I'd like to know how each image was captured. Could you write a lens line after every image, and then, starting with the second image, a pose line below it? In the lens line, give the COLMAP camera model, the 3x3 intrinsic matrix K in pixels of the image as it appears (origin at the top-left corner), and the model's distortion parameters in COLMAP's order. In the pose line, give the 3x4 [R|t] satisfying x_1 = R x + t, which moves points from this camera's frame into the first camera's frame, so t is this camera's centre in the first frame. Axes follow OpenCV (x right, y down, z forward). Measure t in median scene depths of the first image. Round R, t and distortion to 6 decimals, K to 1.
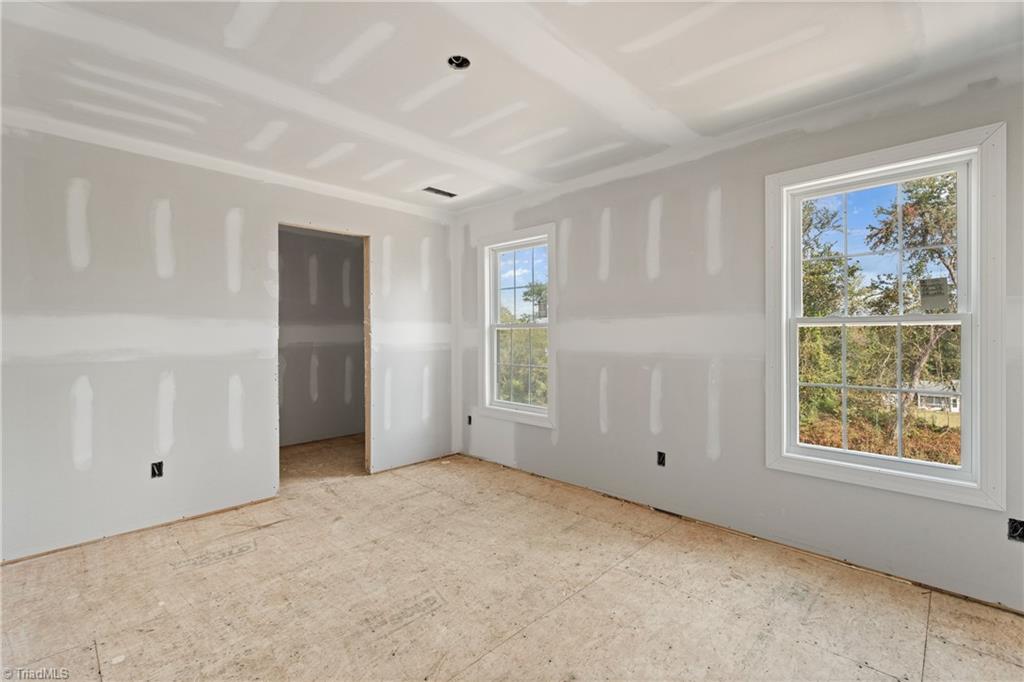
lens RADIAL K [[457.6, 0, 512.0], [0, 457.6, 341.0], [0, 0, 1]] dist [0.001600, 0.000210]
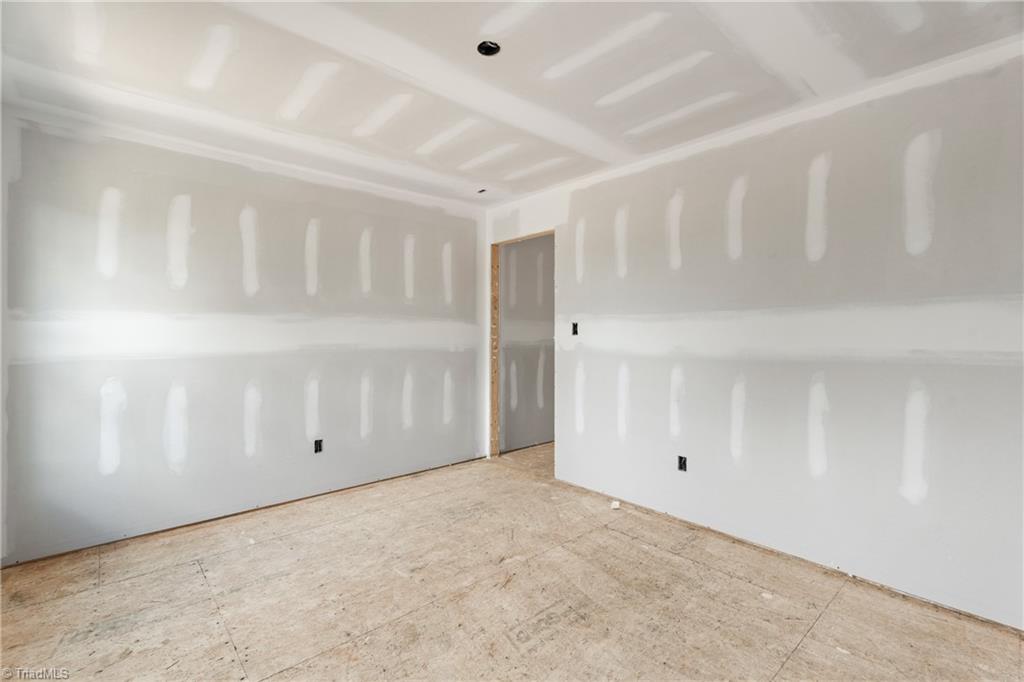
lens RADIAL K [[457.6, 0, 512.0], [0, 457.6, 341.0], [0, 0, 1]] dist [0.001600, 0.000210]
pose [[-0.997422, 0.002027, 0.071734, -0.232914], [0.004287, 0.999499, 0.031369, -0.026374], [-0.071634, 0.031596, -0.996930, 1.963646]]
